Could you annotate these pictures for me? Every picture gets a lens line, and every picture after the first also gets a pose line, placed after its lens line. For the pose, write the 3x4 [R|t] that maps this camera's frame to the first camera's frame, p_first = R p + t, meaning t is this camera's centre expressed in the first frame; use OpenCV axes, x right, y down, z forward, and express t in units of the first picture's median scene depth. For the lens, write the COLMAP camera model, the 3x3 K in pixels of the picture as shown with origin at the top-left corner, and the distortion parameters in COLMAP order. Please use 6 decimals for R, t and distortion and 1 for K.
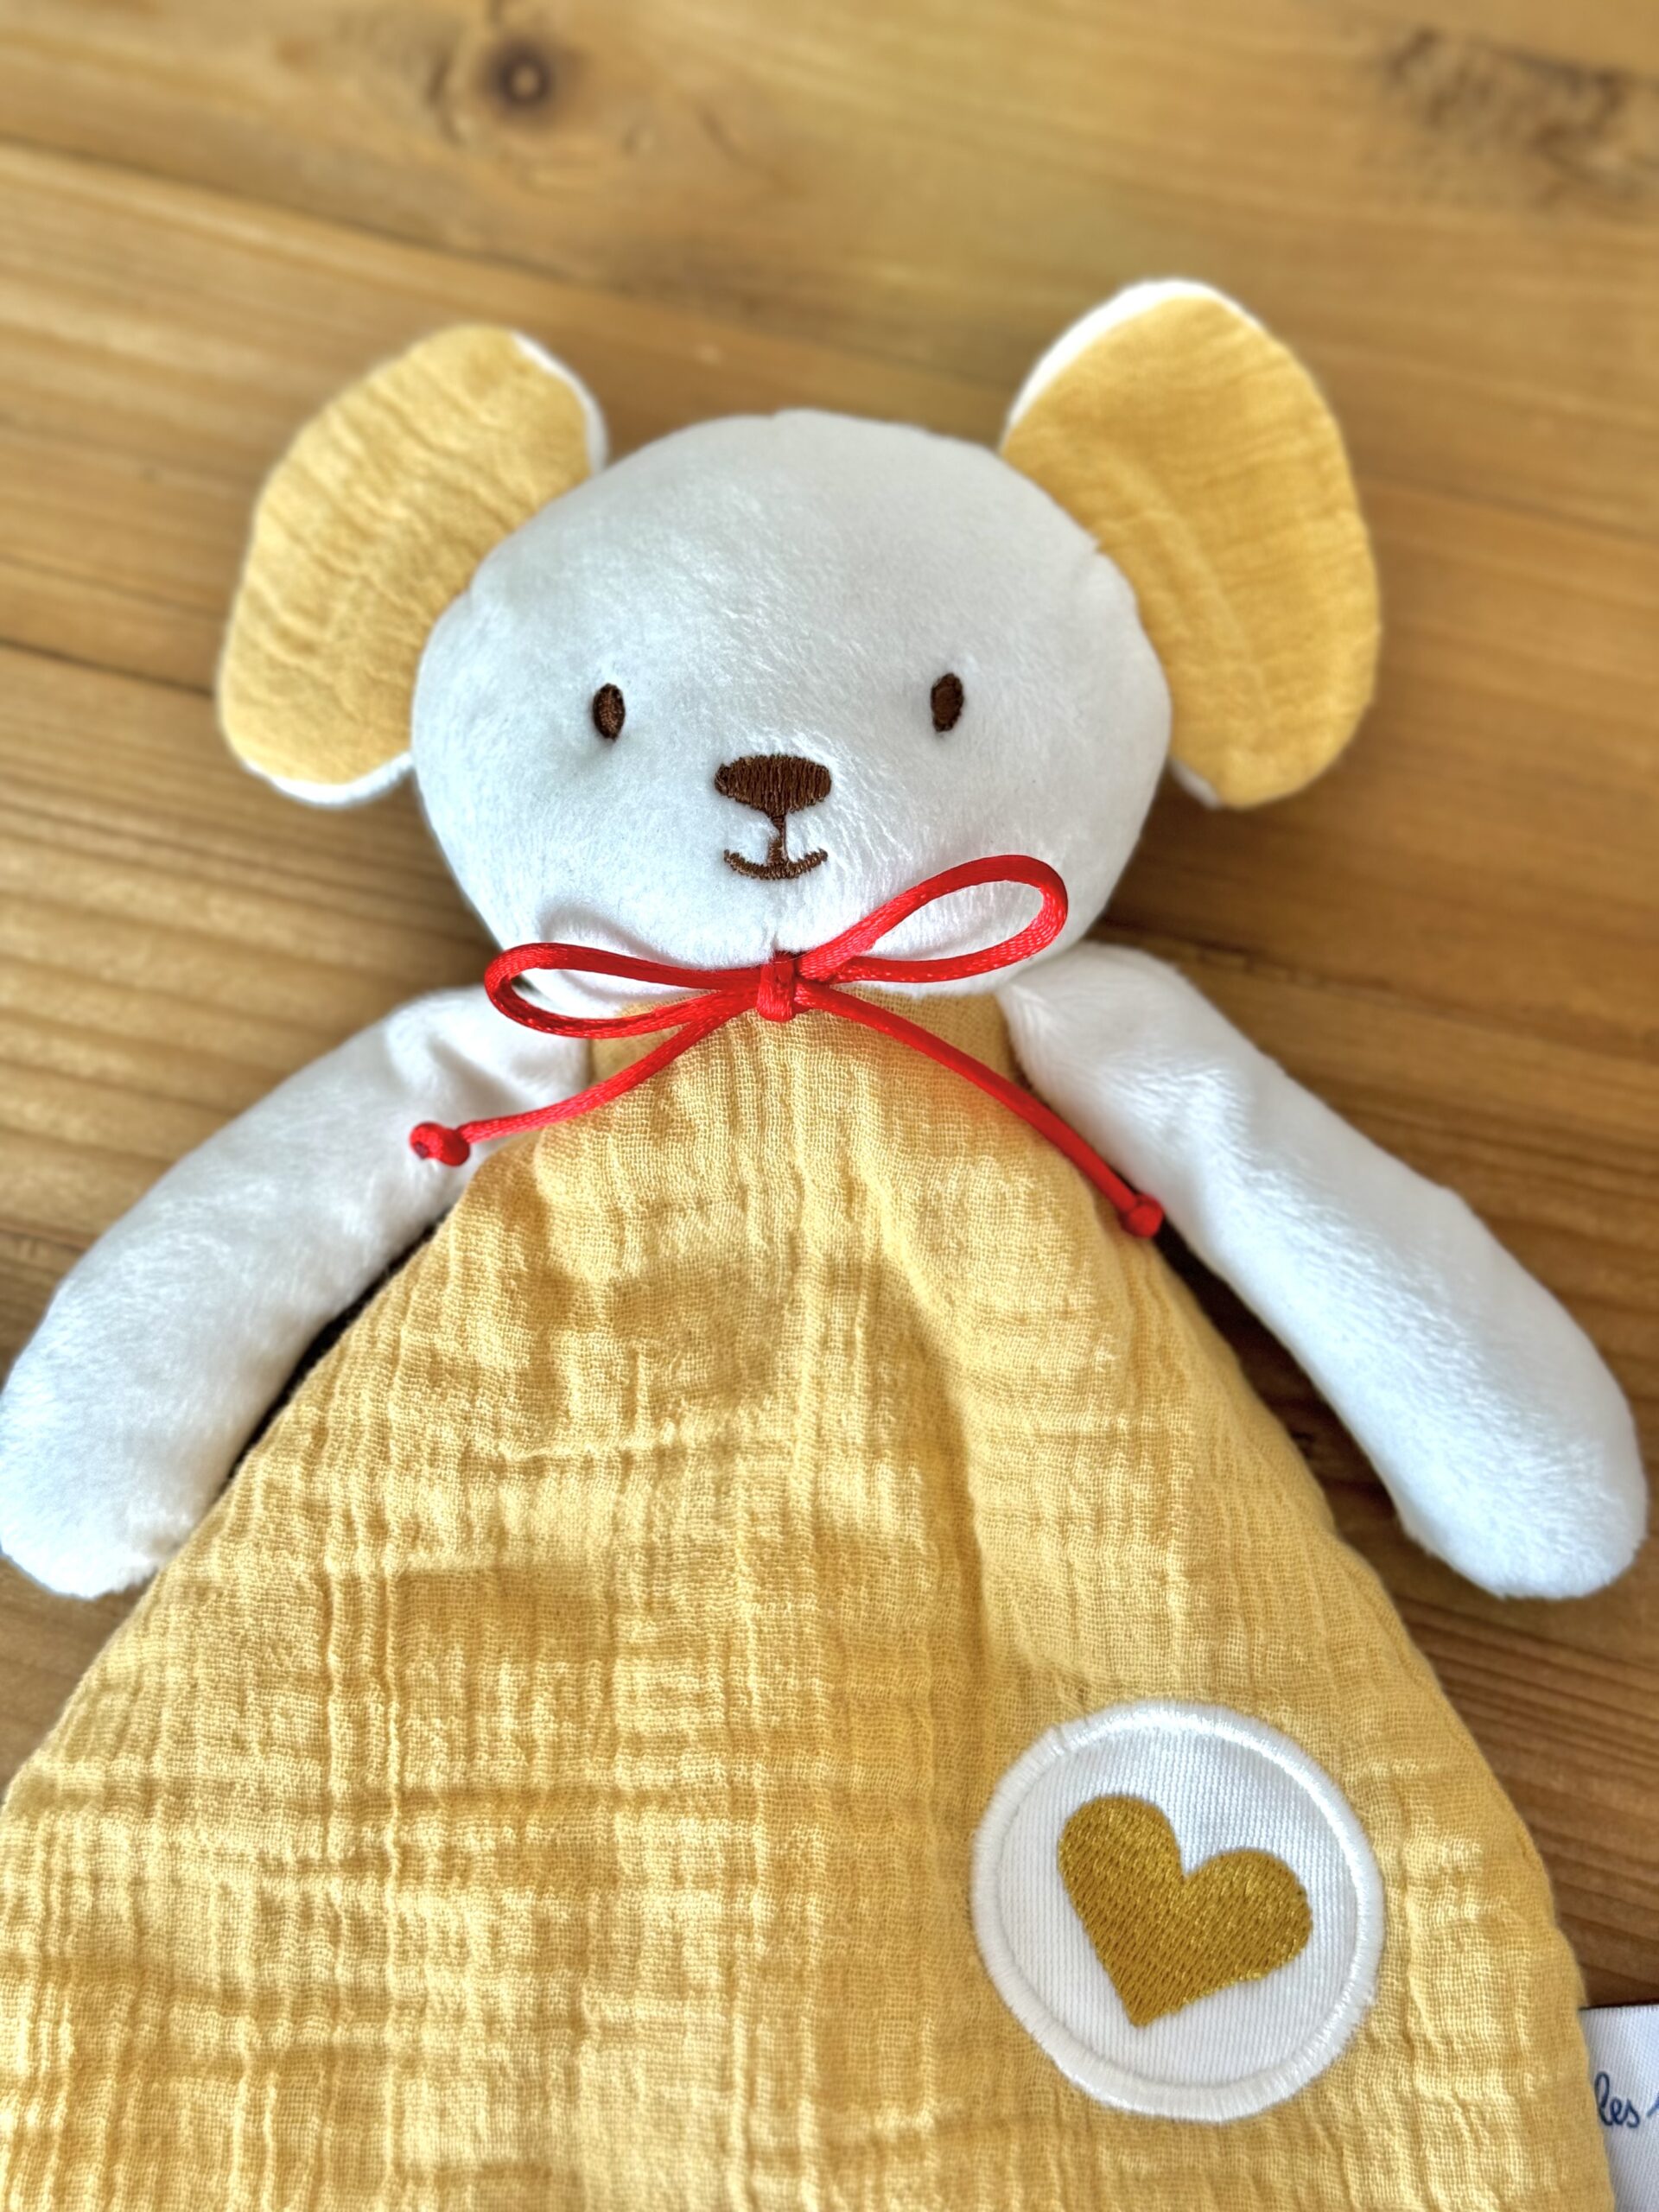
lens RADIAL K [[3157.0, 0, 849.7], [0, 3157.0, 1112.6], [0, 0, 1]] dist [0.175879, -0.387711]
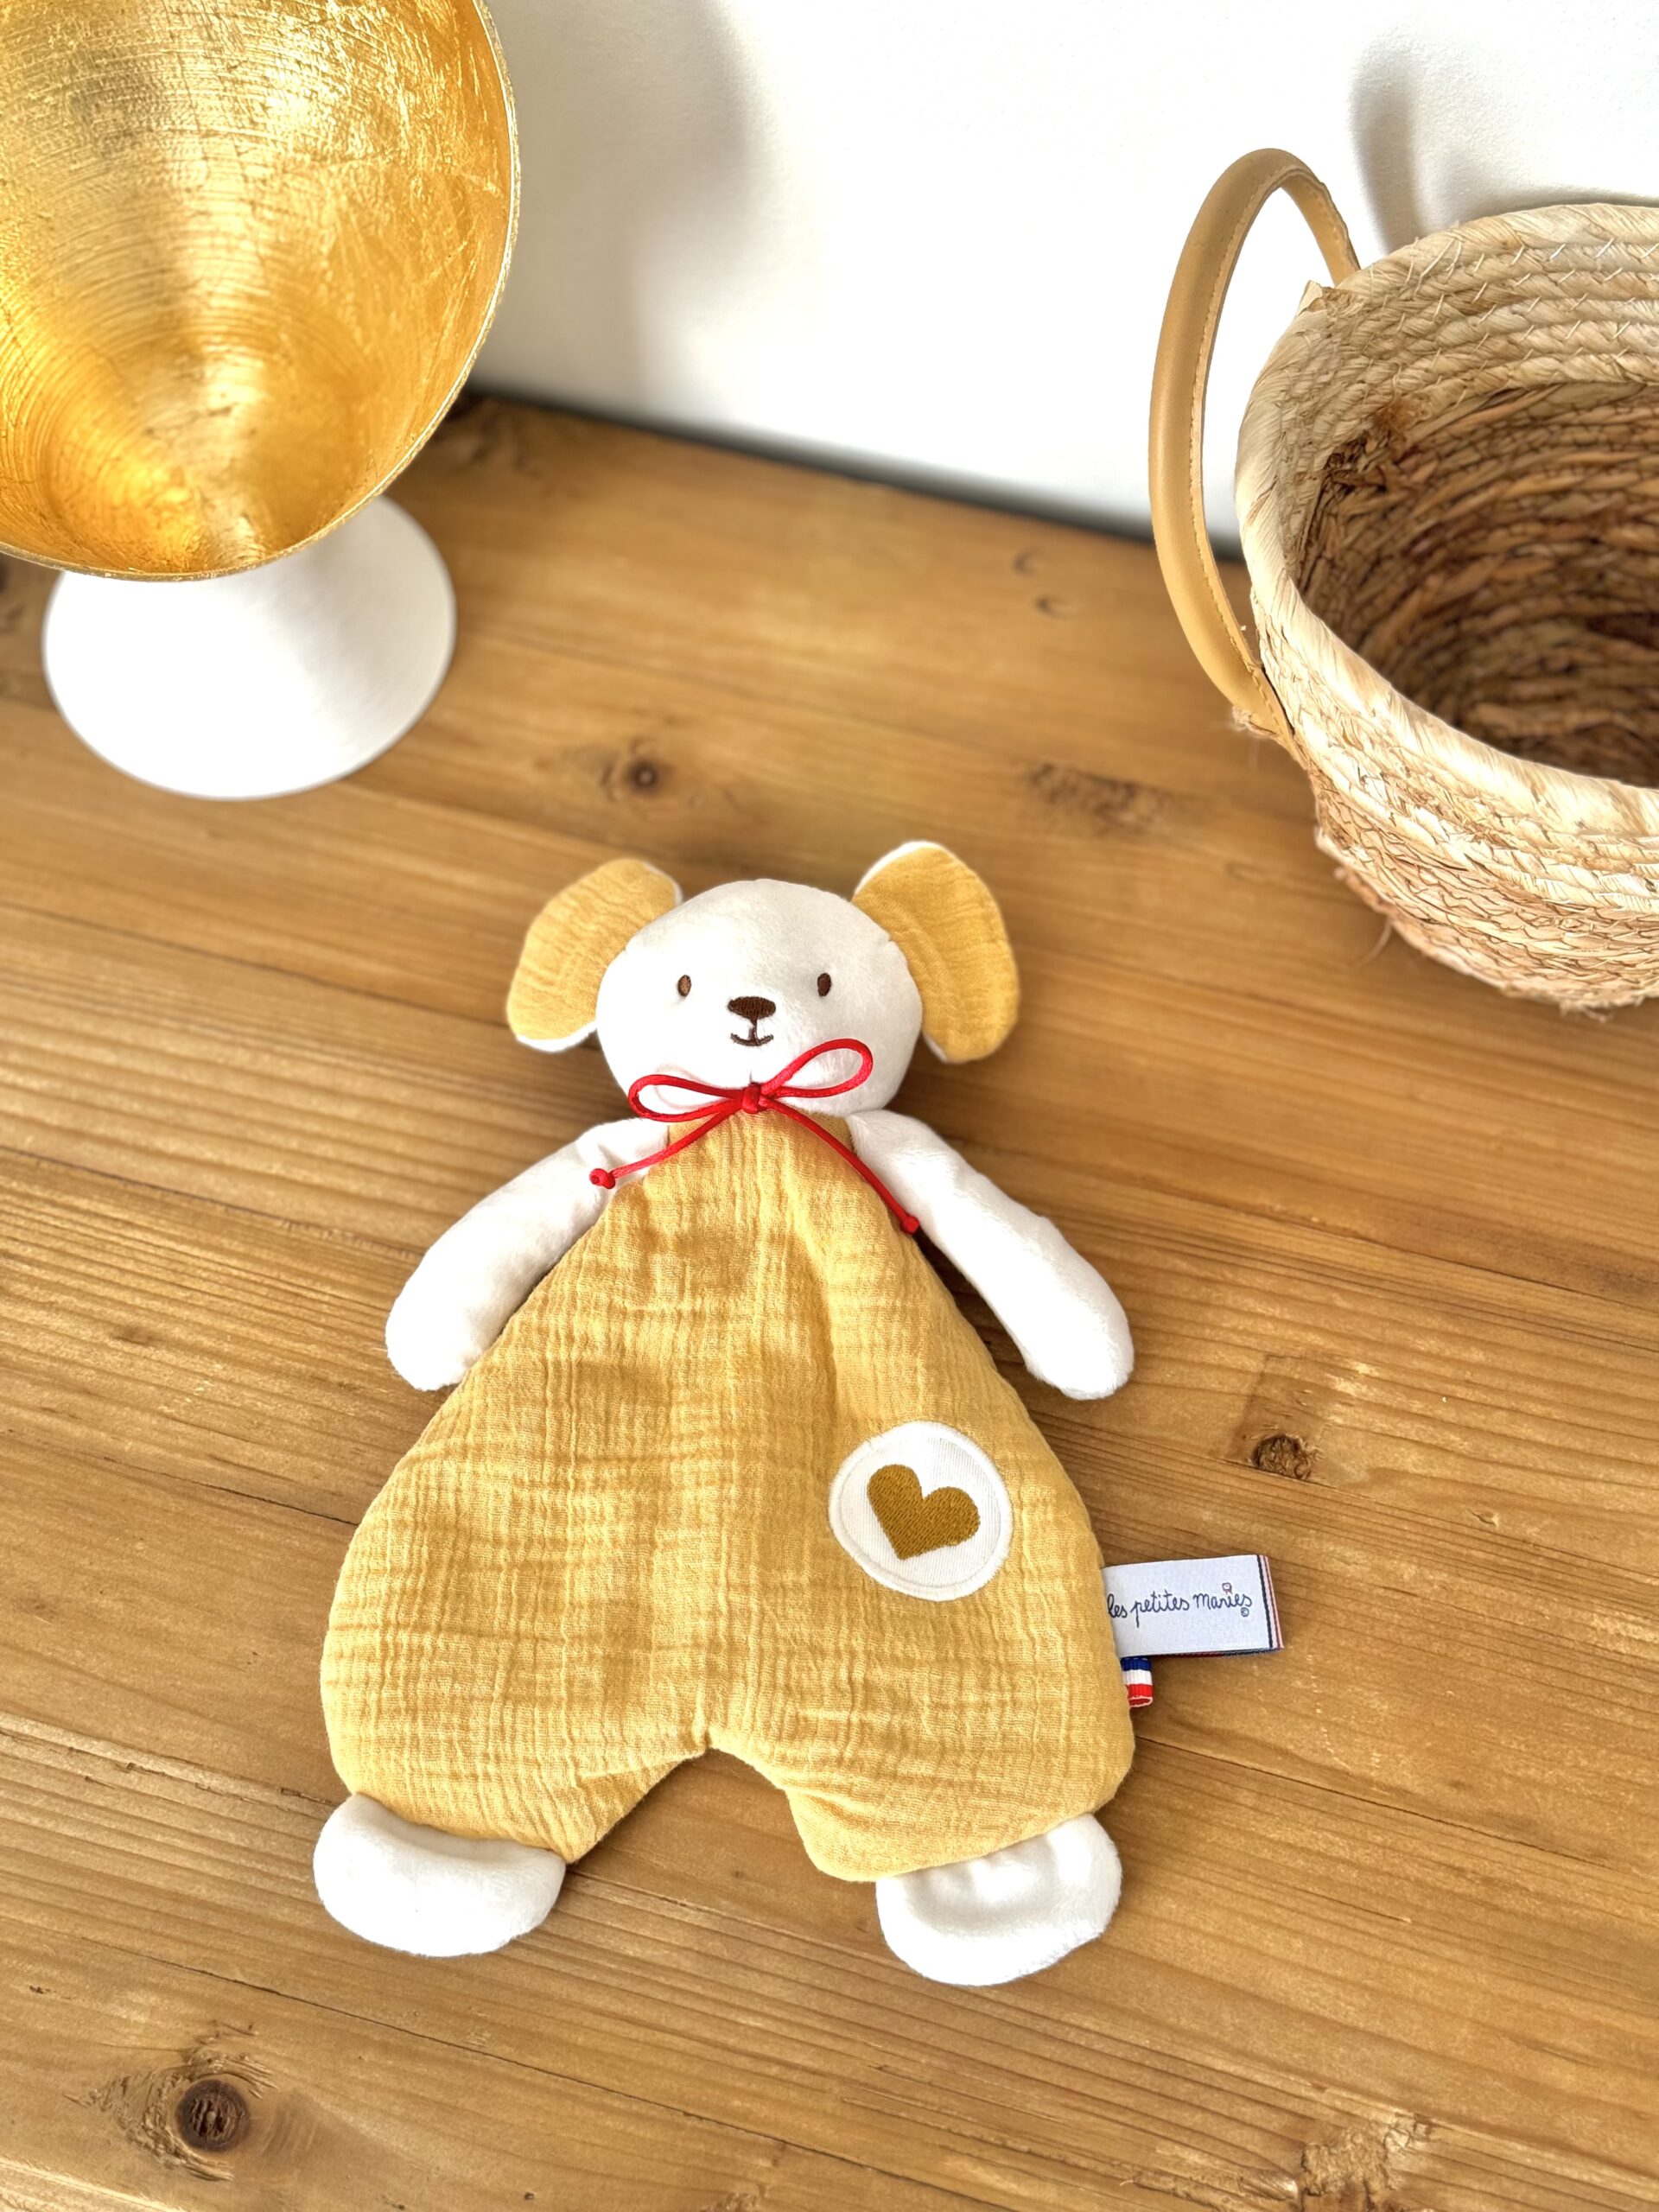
lens RADIAL K [[3106.6, 0, 829.5], [0, 3106.6, 1106.0], [0, 0, 1]] dist [0.169452, -0.359967]
pose [[0.999811, 0.018322, 0.006511, 0.019749], [-0.015636, 0.956636, -0.290865, 0.616077], [-0.011558, 0.290708, 0.956742, -1.182432]]
